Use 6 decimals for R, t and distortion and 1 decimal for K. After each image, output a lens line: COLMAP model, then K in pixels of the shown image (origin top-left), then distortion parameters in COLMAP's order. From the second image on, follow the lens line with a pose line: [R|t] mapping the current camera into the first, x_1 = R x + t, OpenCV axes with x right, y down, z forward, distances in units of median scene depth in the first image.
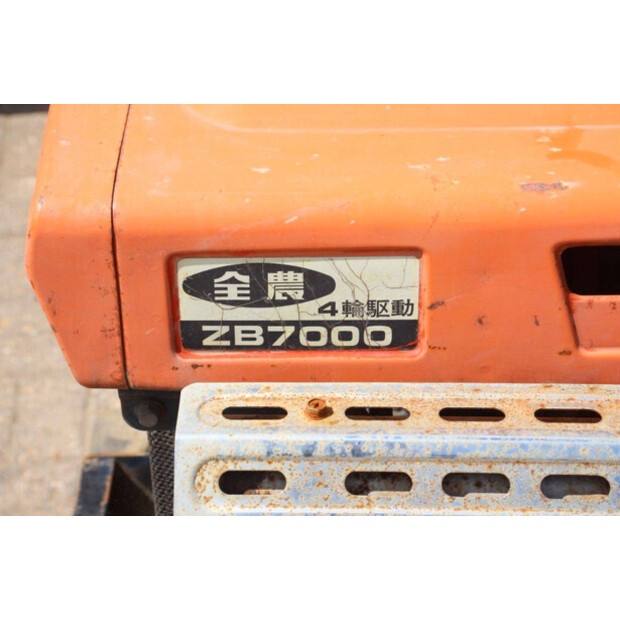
lens RADIAL K [[1439.6, 0, 313.4], [0, 1439.6, 310.0], [0, 0, 1]] dist [0.369832, 0.000000]
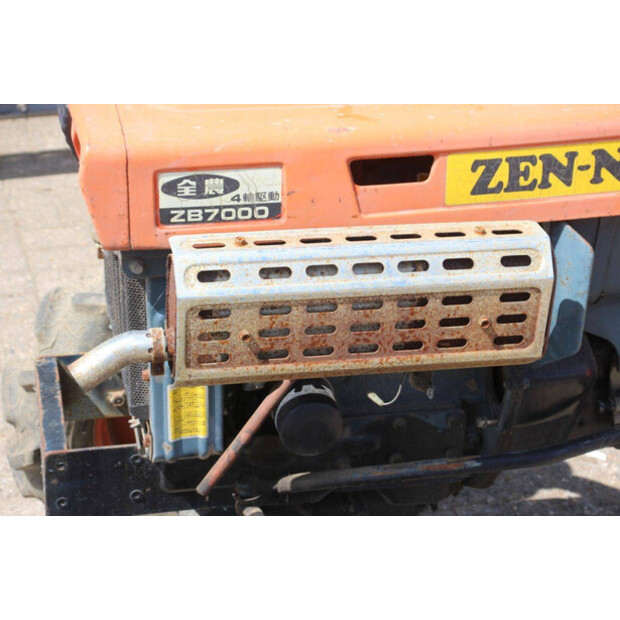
lens RADIAL K [[1439.6, 0, 307.8], [0, 1439.6, 309.1], [0, 0, 1]] dist [0.369832, 0.000000]
pose [[0.976355, -0.064106, 0.206449, -0.308376], [0.081458, 0.993723, -0.076671, 0.306421], [-0.200238, 0.091675, 0.975449, -0.905917]]
